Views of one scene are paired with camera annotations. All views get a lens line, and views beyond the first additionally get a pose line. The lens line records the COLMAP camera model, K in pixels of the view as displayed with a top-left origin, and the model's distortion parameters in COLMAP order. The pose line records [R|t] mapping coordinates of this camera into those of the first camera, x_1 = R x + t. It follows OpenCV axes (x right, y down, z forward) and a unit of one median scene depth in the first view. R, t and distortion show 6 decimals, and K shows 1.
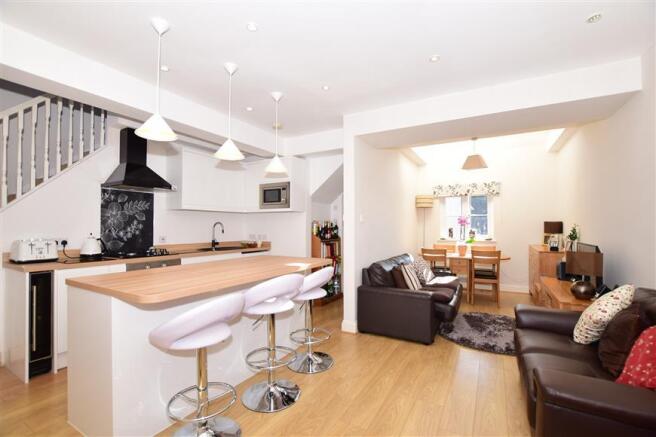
lens RADIAL K [[292.3, 0, 328.0], [0, 292.3, 218.5], [0, 0, 1]] dist [-0.020063, 0.000586]
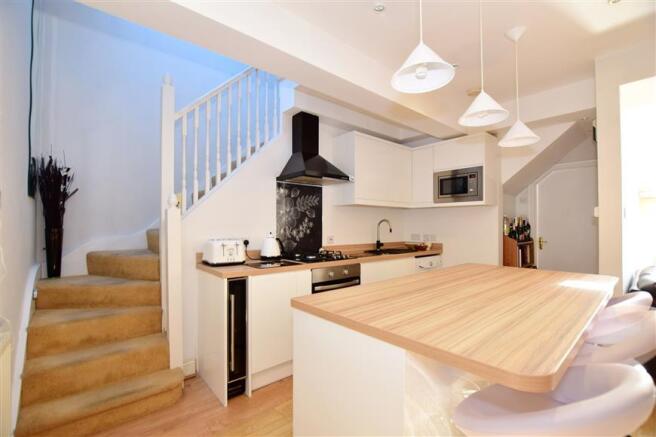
lens RADIAL K [[292.3, 0, 328.0], [0, 292.3, 218.5], [0, 0, 1]] dist [-0.020063, 0.000586]
pose [[0.944969, -0.003592, -0.327140, -0.310569], [0.006472, 0.999949, 0.007716, 0.002290], [0.327096, -0.009408, 0.944944, 0.179735]]
